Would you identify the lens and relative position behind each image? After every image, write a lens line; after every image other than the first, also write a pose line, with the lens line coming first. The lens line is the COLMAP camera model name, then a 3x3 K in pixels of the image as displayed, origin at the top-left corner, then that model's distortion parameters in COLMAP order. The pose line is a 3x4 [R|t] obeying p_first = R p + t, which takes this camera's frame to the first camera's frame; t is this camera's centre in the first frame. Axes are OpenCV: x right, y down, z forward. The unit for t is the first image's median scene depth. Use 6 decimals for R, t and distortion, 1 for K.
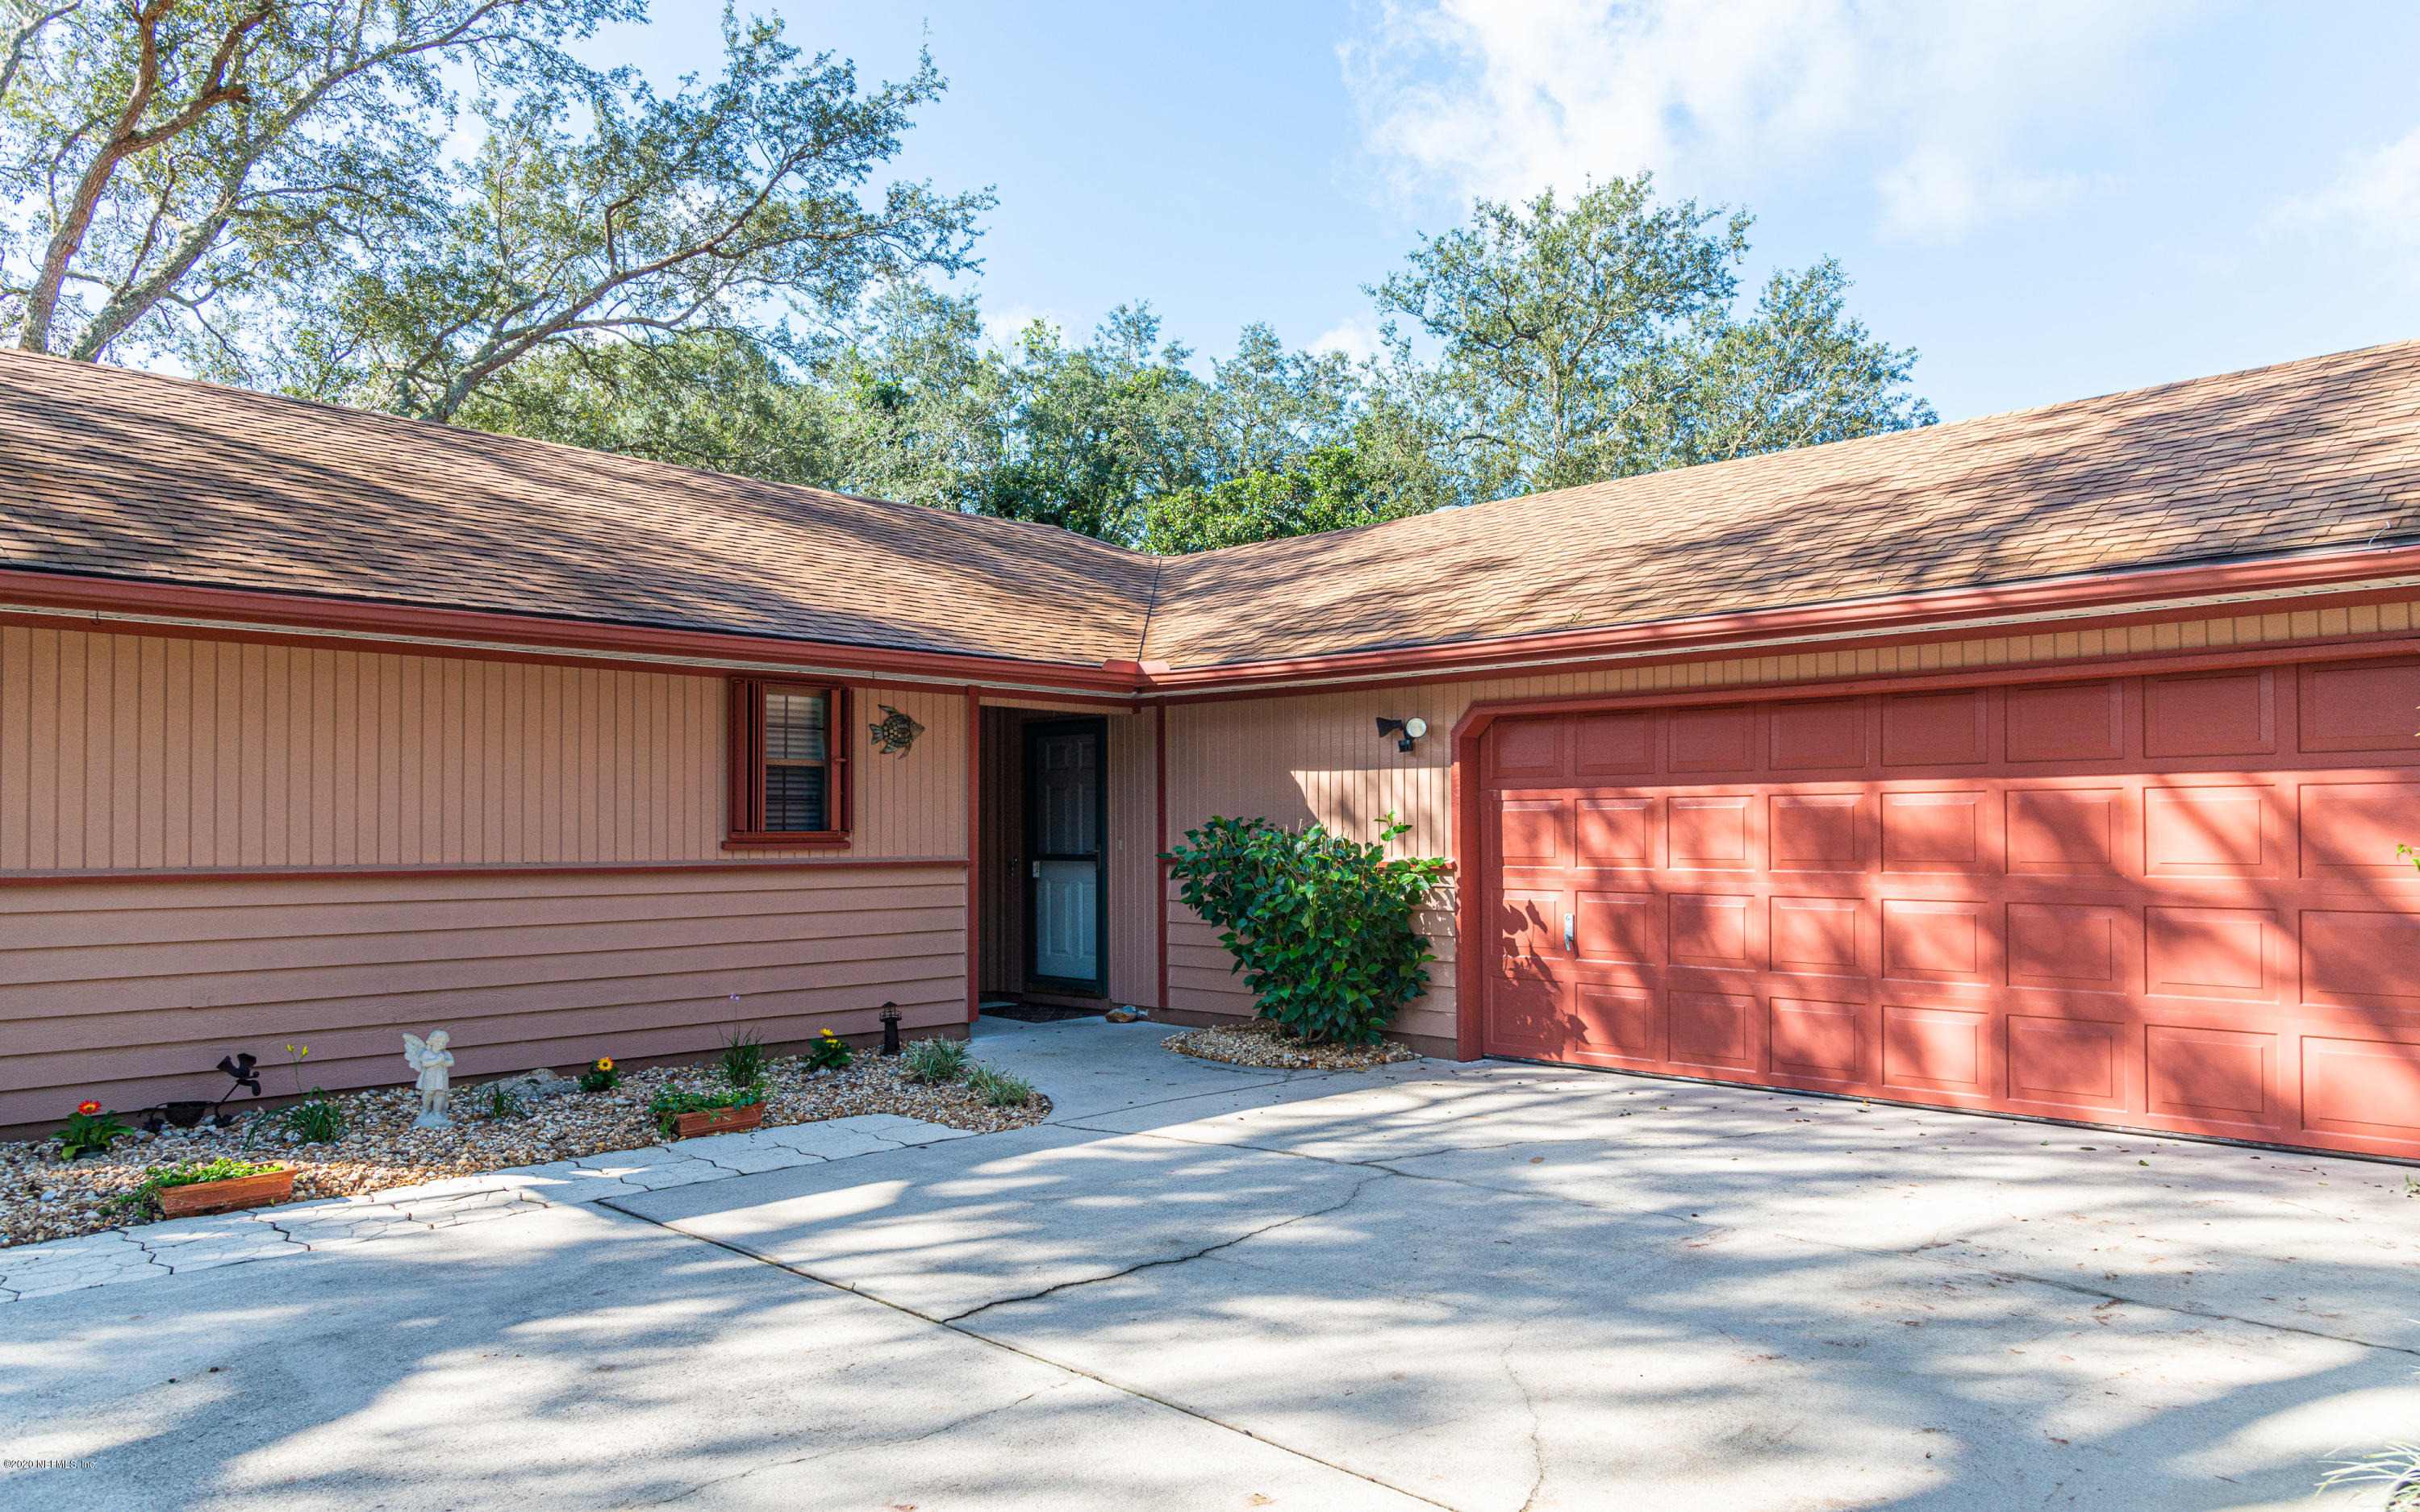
lens RADIAL K [[1639.4, 0, 1211.1], [0, 1639.4, 818.7], [0, 0, 1]] dist [0.062349, 0.001972]
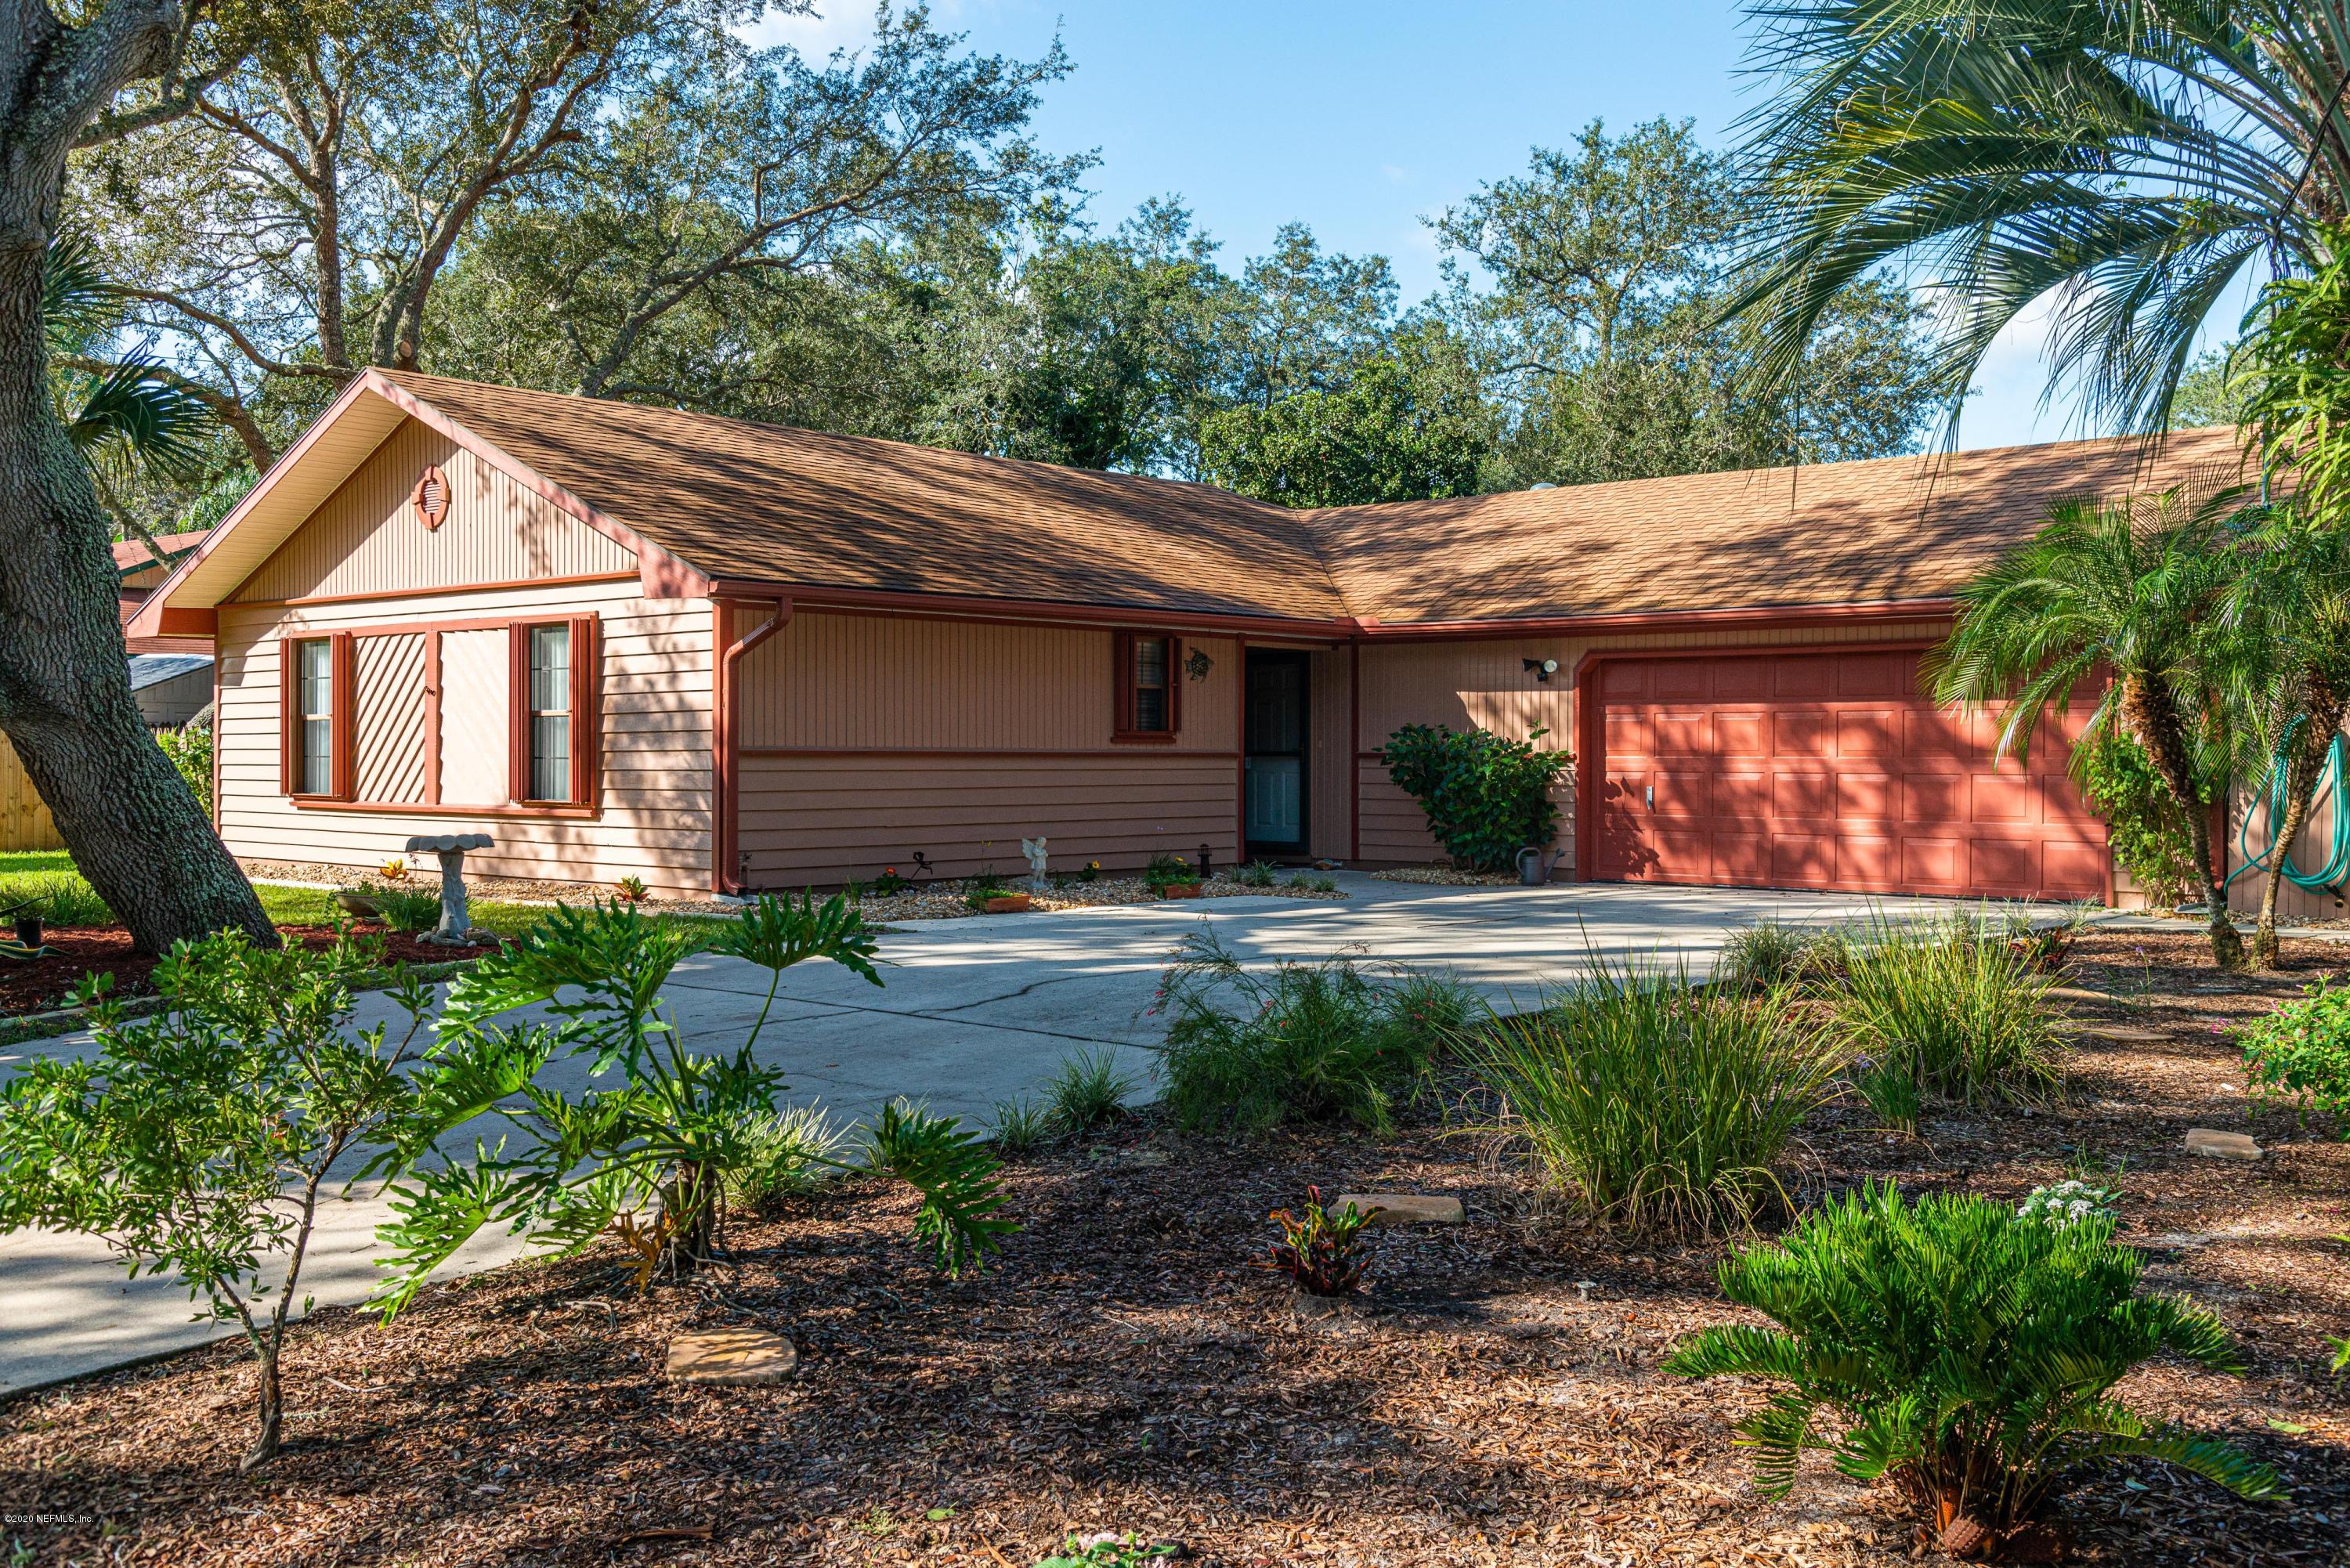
lens RADIAL K [[2242.2, 0, 1175.0], [0, 2242.2, 784.0], [0, 0, 1]] dist [0.113813, -0.004598]
pose [[0.998939, 0.004664, 0.045827, -0.160300], [-0.005702, 0.999730, 0.022547, 0.004711], [-0.045709, -0.022785, 0.998695, -0.540713]]
